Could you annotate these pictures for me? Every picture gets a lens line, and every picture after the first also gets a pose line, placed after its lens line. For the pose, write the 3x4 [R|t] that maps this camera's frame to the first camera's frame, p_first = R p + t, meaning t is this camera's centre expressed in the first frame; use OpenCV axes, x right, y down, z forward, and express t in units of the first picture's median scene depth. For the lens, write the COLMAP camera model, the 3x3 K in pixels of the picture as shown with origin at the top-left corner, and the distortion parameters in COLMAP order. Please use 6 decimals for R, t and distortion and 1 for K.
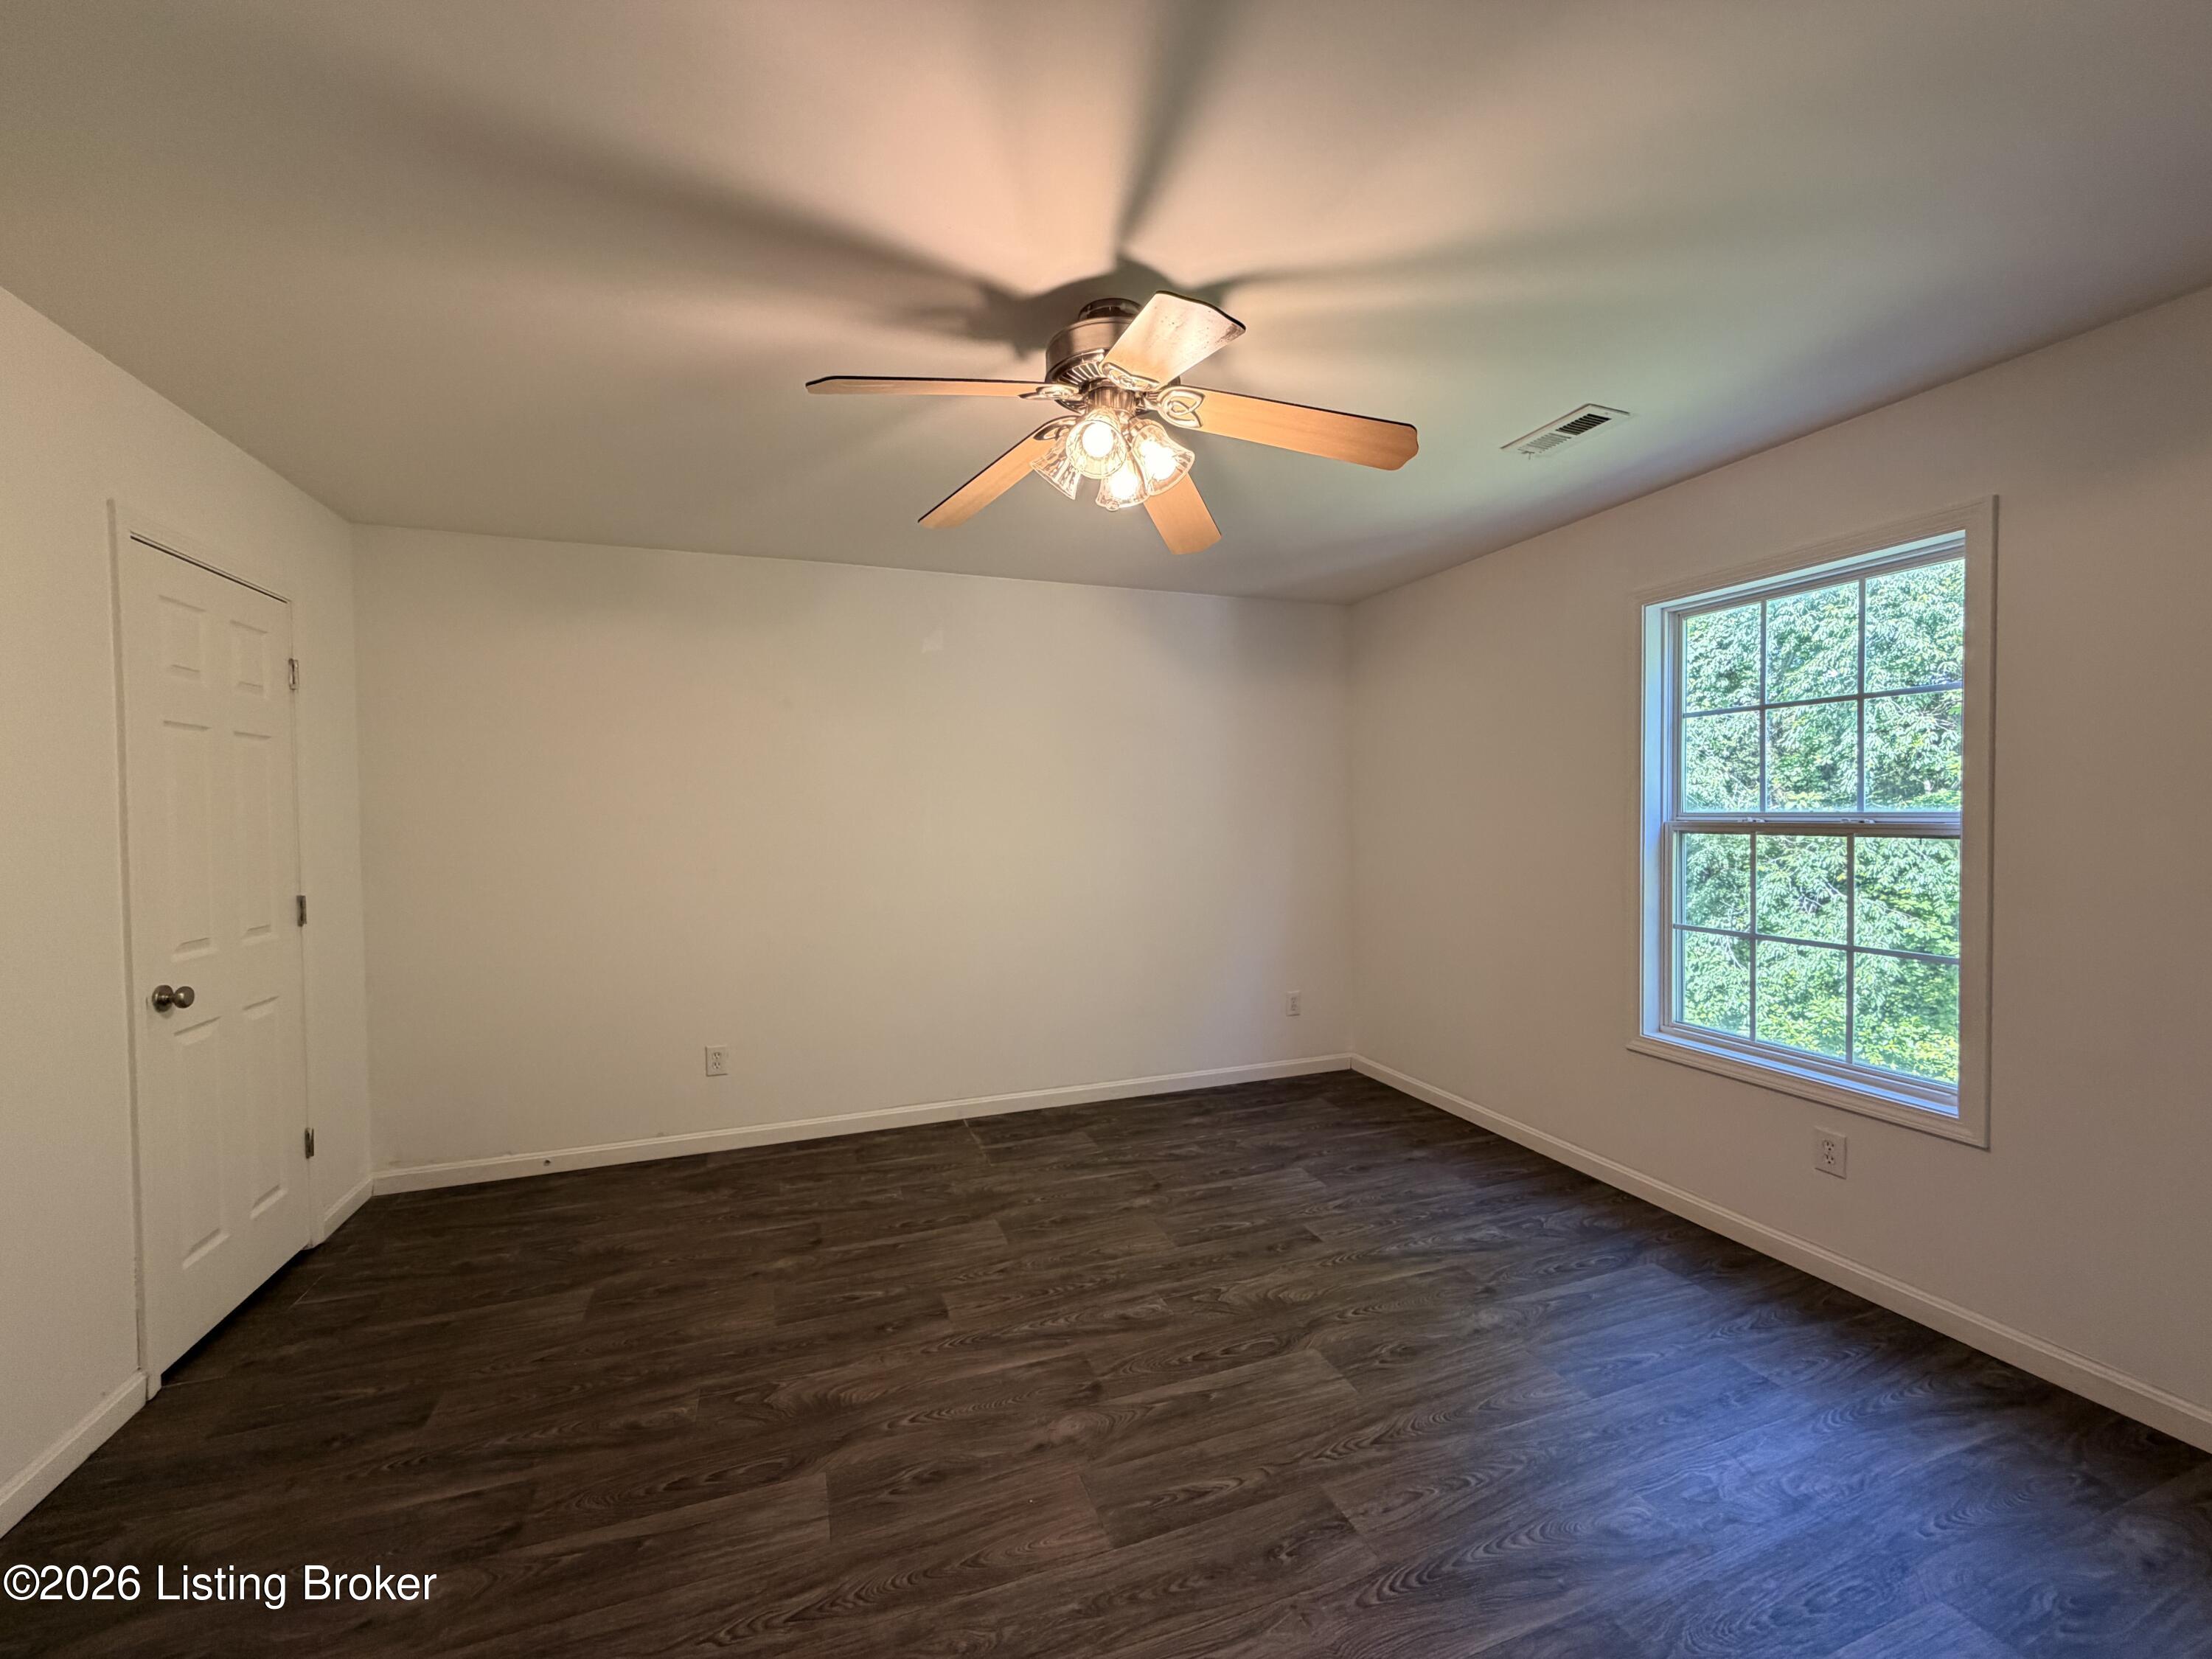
lens RADIAL K [[880.1, 0, 1110.1], [0, 880.1, 835.3], [0, 0, 1]] dist [-0.005113, 0.001377]
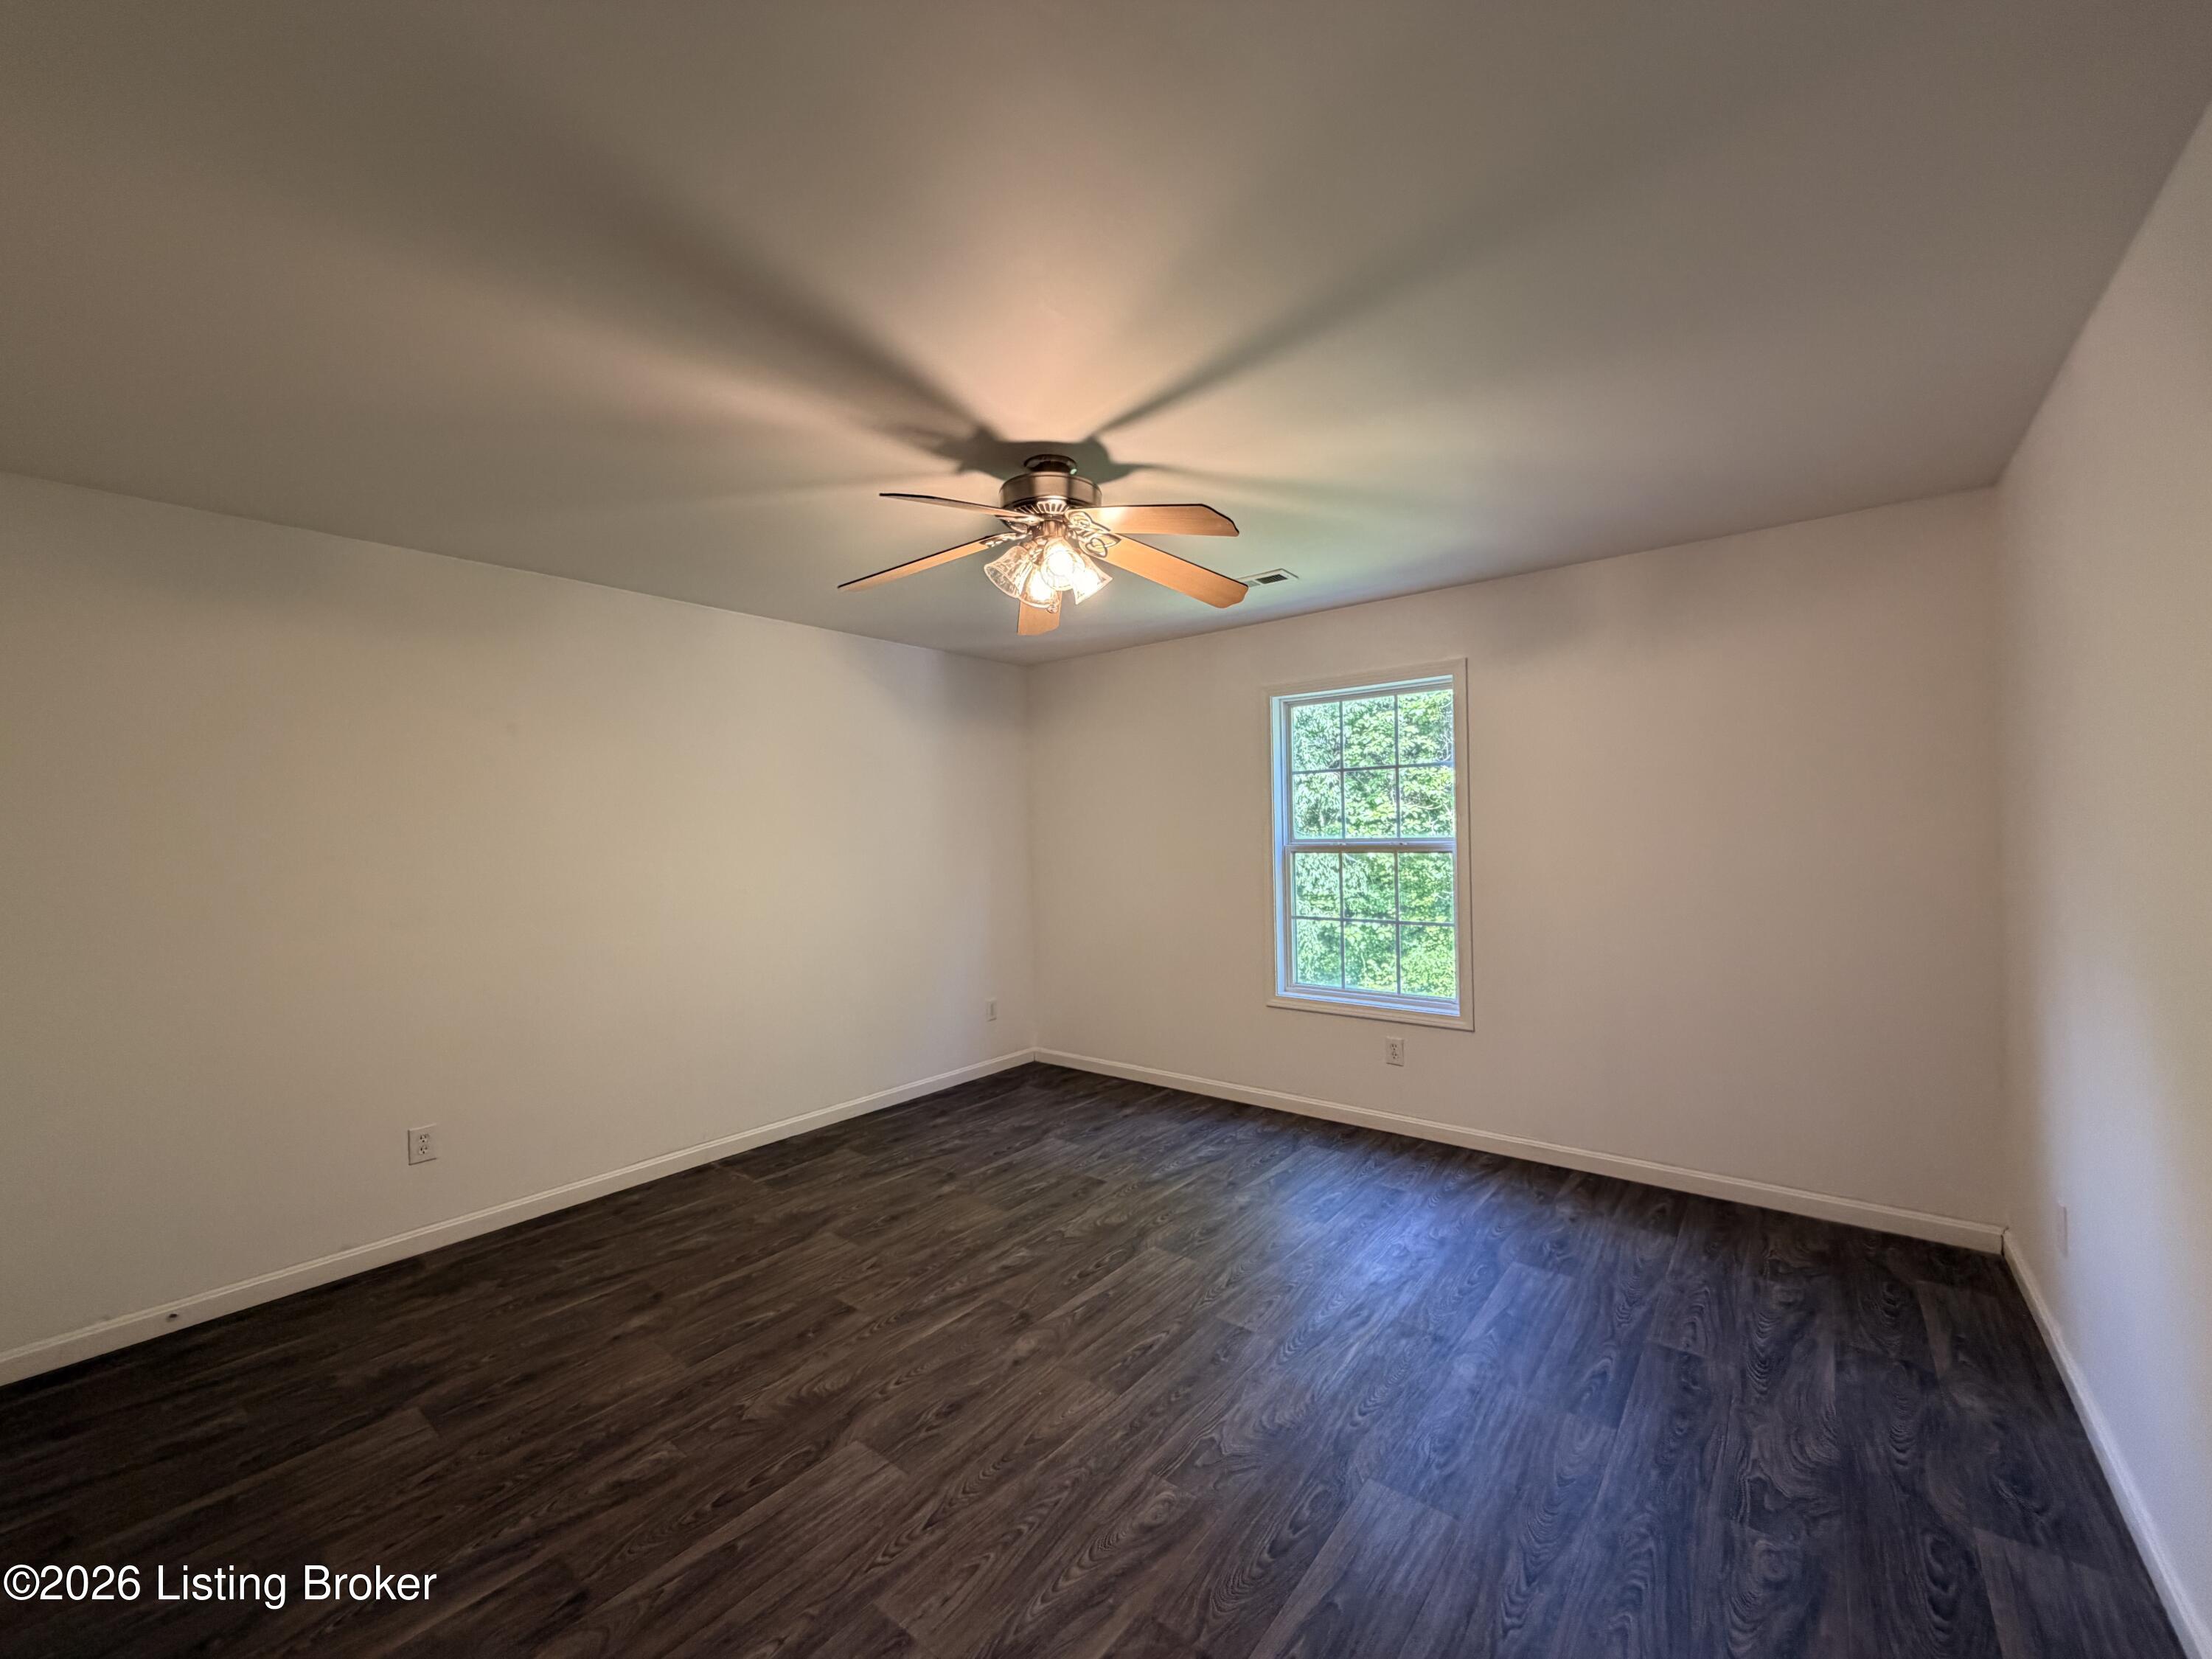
lens RADIAL K [[880.1, 0, 1108.7], [0, 880.1, 833.6], [0, 0, 1]] dist [-0.005113, 0.001377]
pose [[0.851818, -0.007246, 0.523788, -0.469961], [0.025504, 0.999292, -0.027652, -0.002707], [-0.523217, 0.036913, 0.851400, -0.106898]]
